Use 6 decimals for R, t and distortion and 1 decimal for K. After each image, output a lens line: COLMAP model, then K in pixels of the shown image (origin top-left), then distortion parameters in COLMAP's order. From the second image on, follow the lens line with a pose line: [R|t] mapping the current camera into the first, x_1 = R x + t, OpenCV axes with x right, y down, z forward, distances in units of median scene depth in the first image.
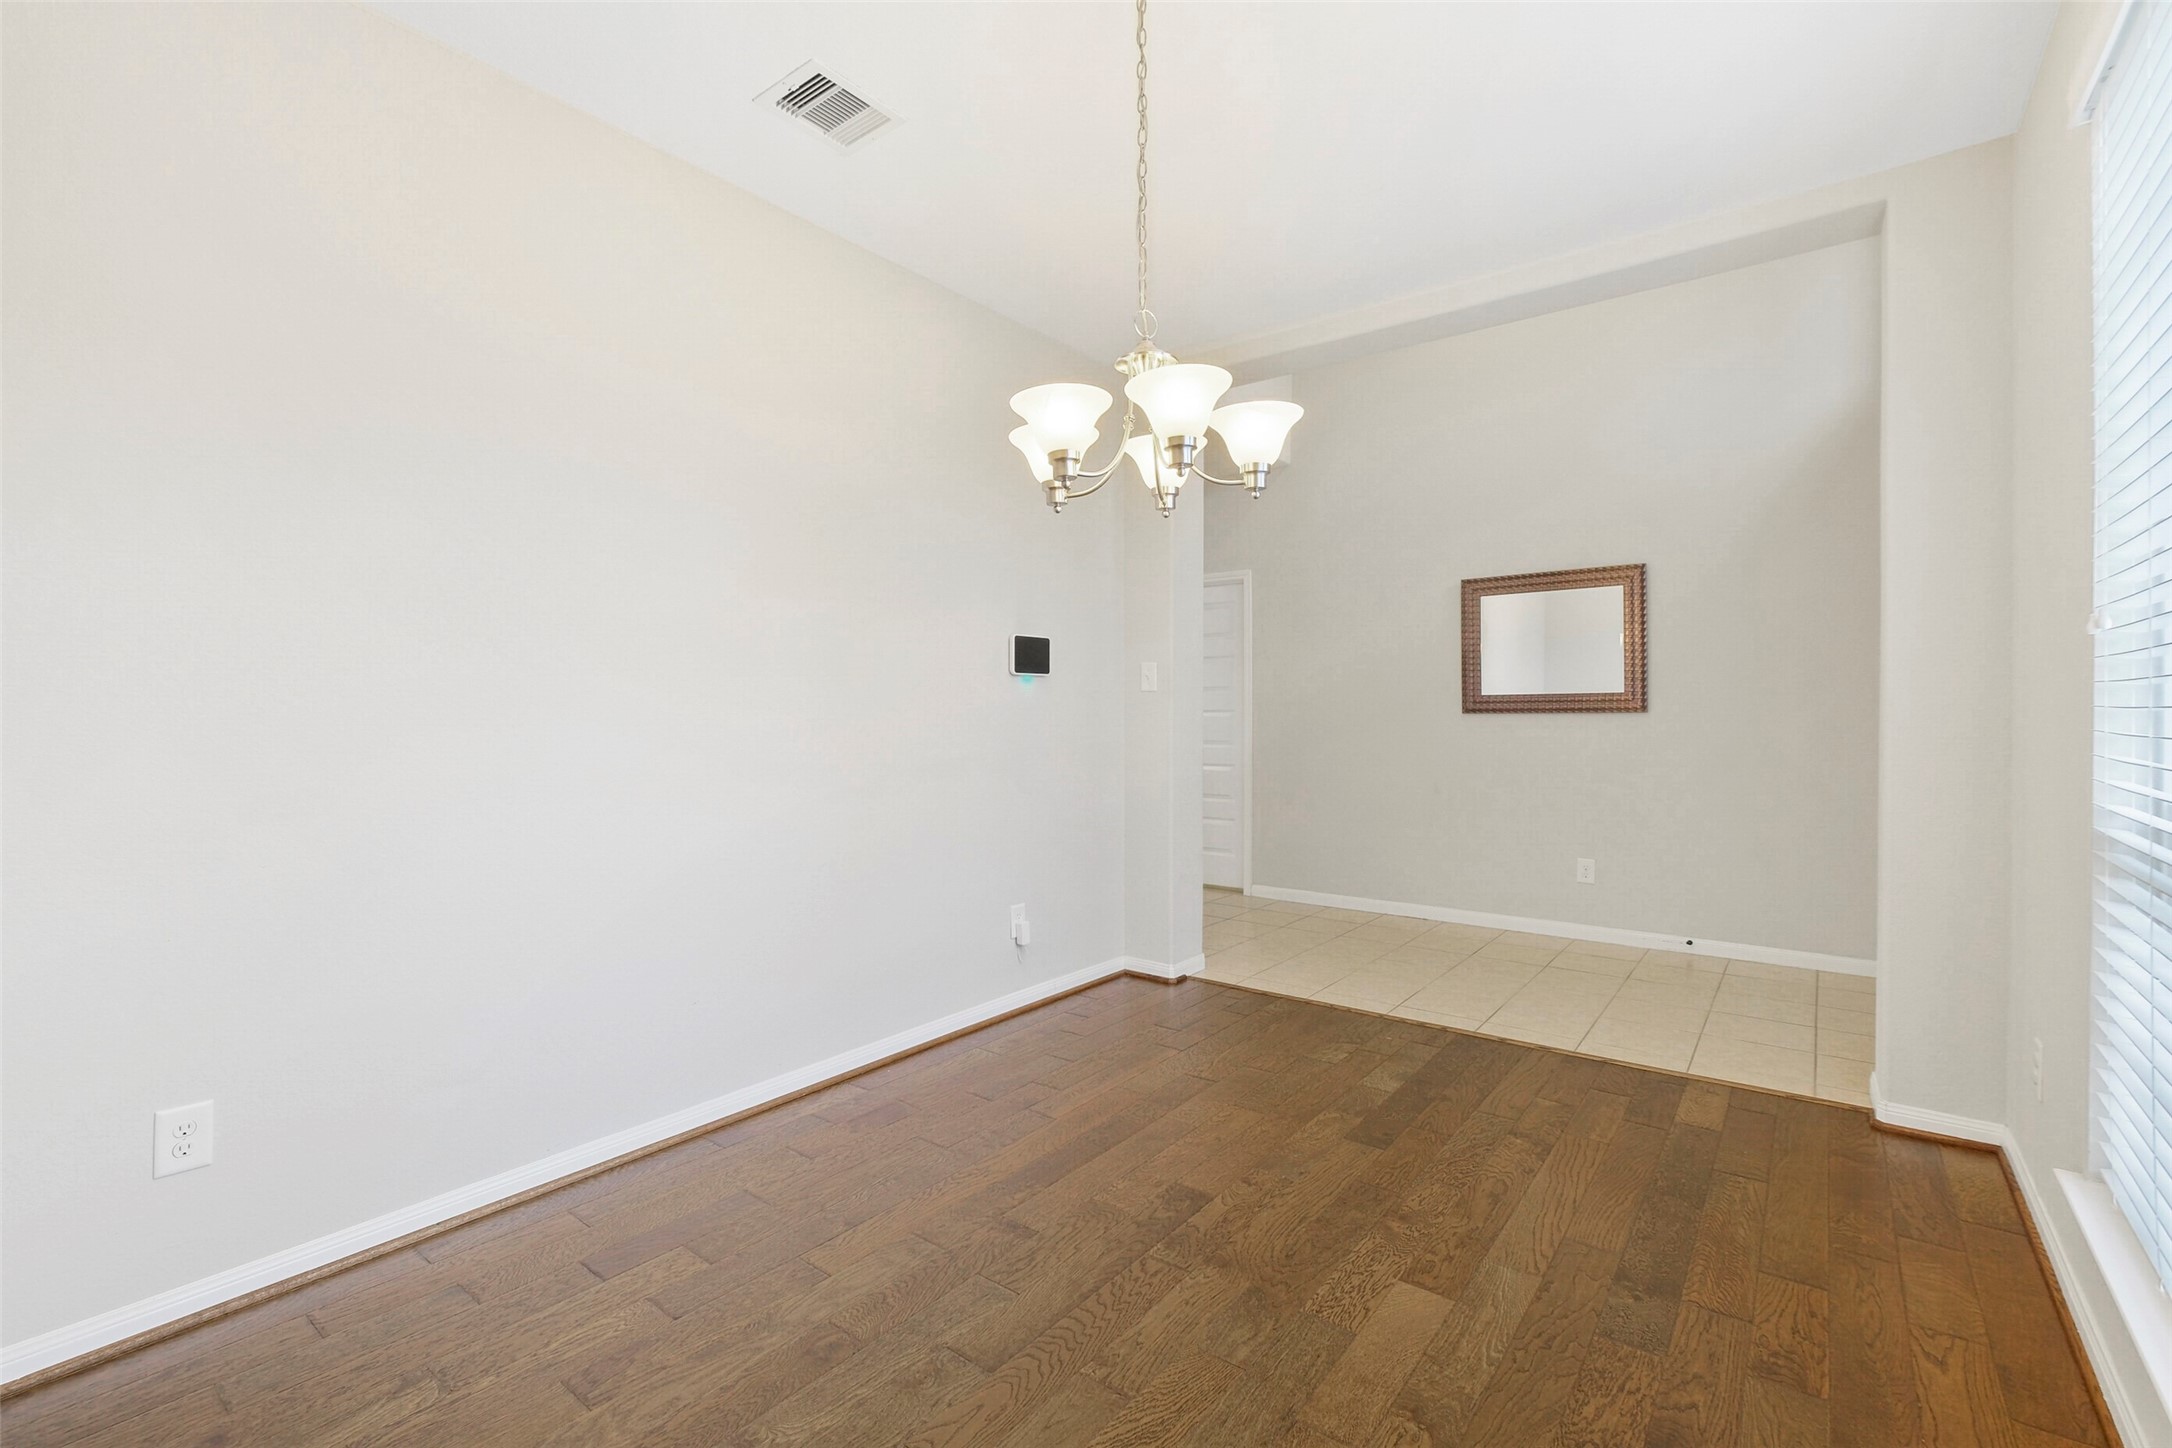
lens RADIAL K [[956.1, 0, 1086.0], [0, 956.1, 724.0], [0, 0, 1]] dist [0.000208, 0.000005]
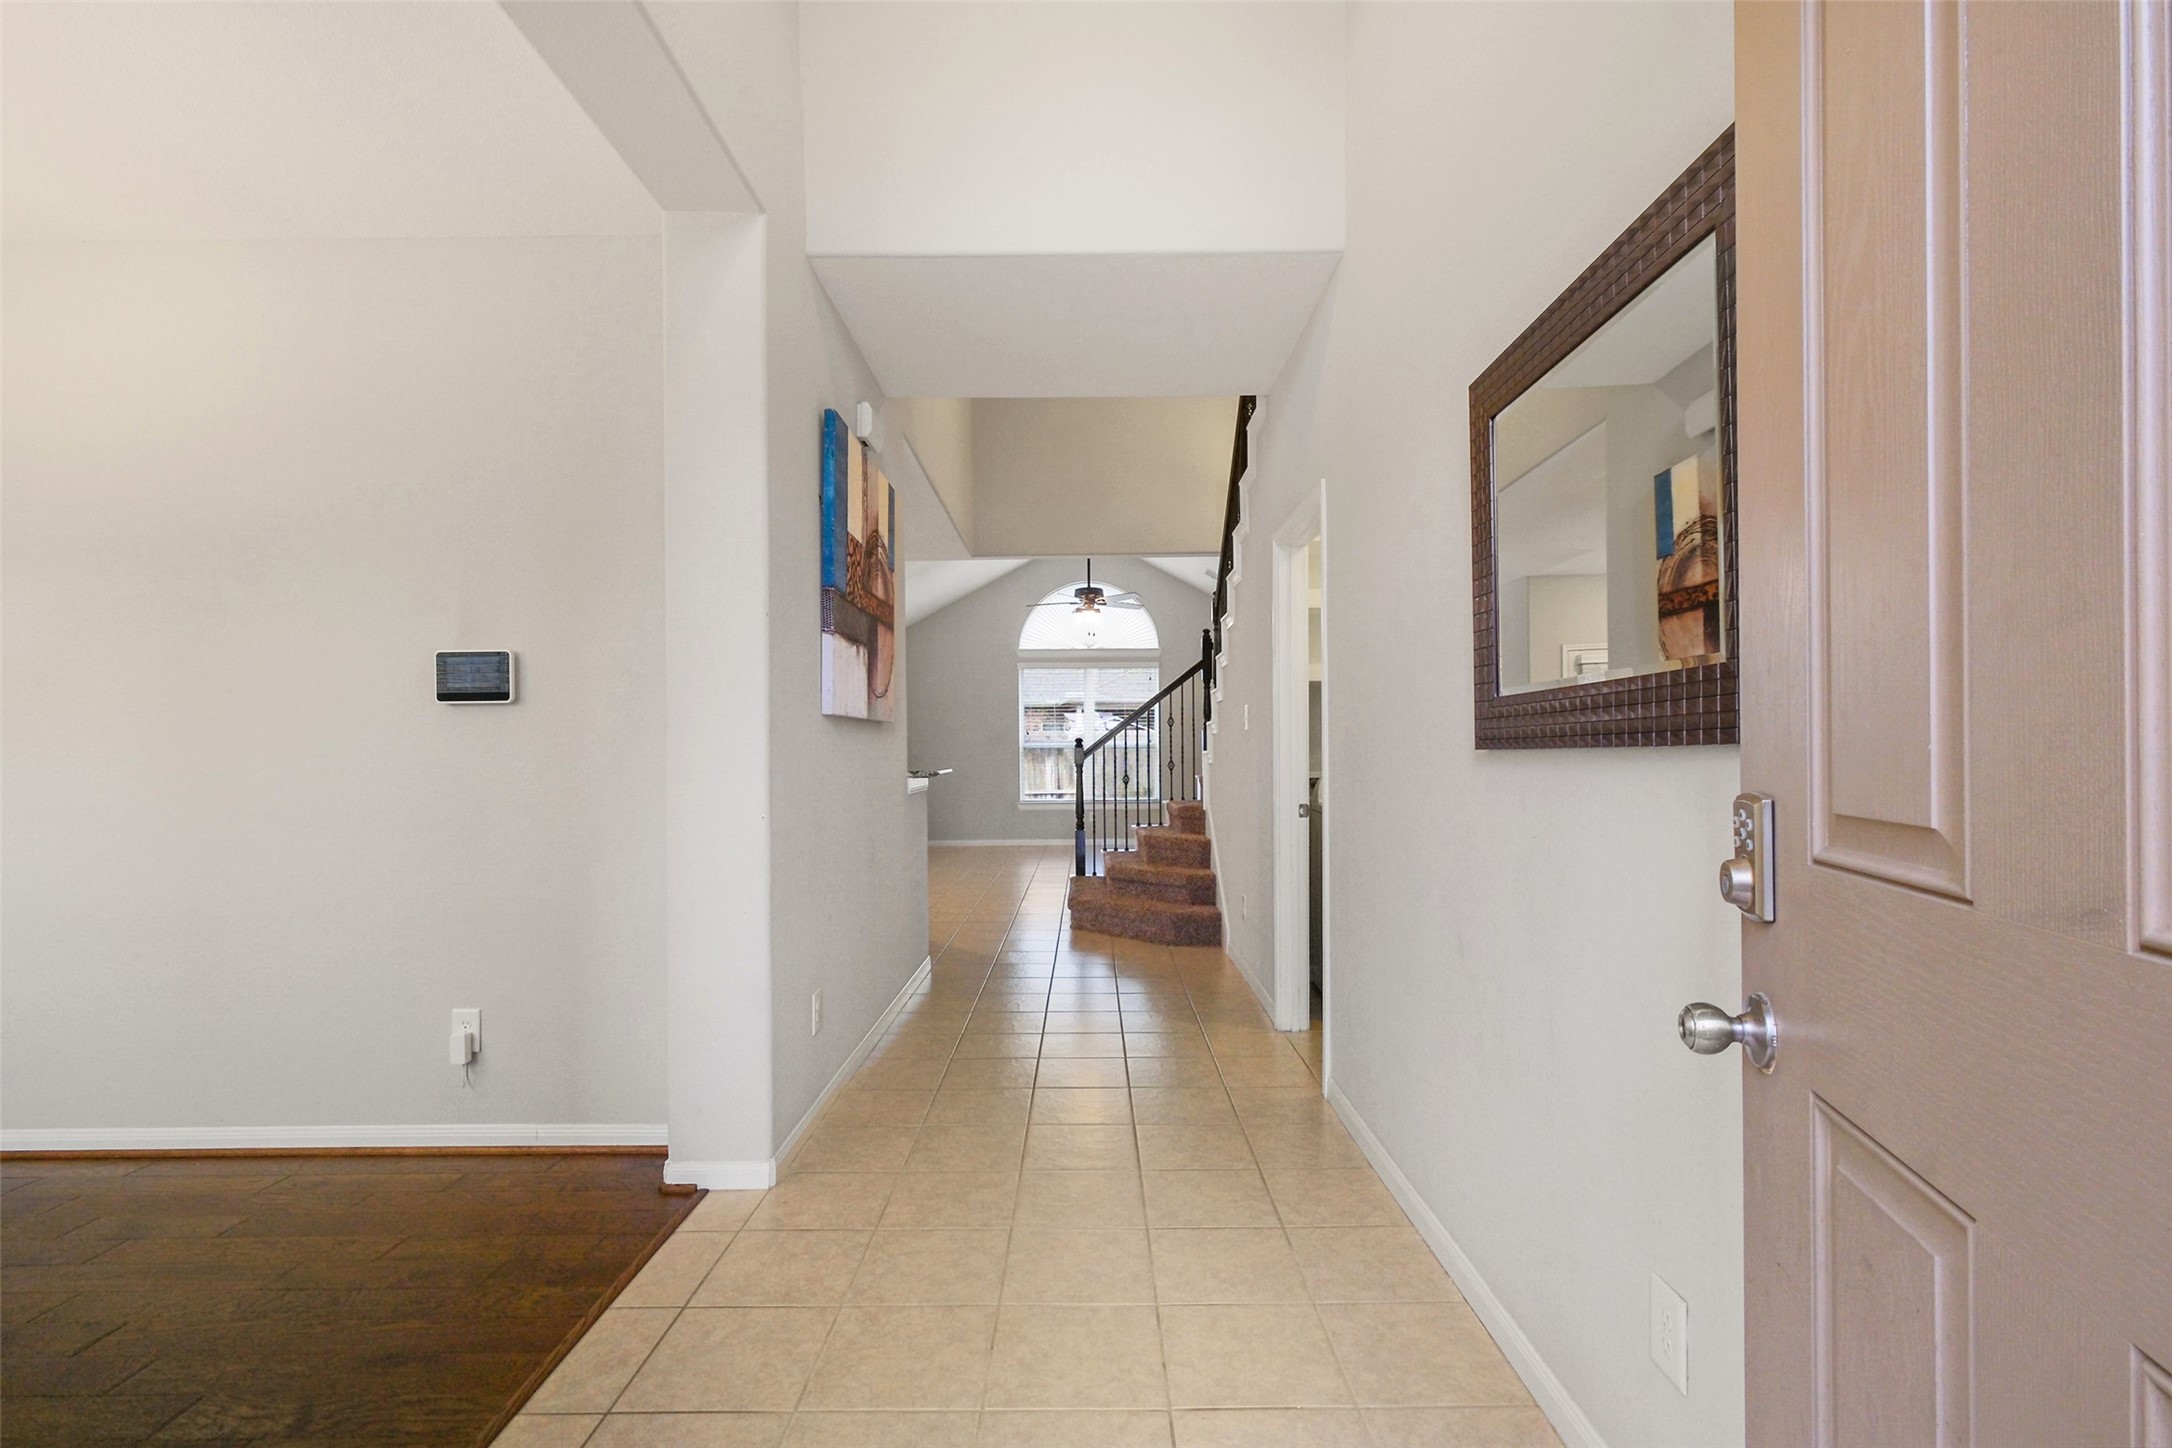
lens RADIAL K [[986.7, 0, 1087.0], [0, 986.7, 751.0], [0, 0, 1]] dist [-0.000006, 0.000000]
pose [[0.612836, -0.001861, -0.790208, 0.928121], [-0.001284, 0.999994, -0.003351, -0.013296], [0.790209, 0.003069, 0.612830, 1.002230]]
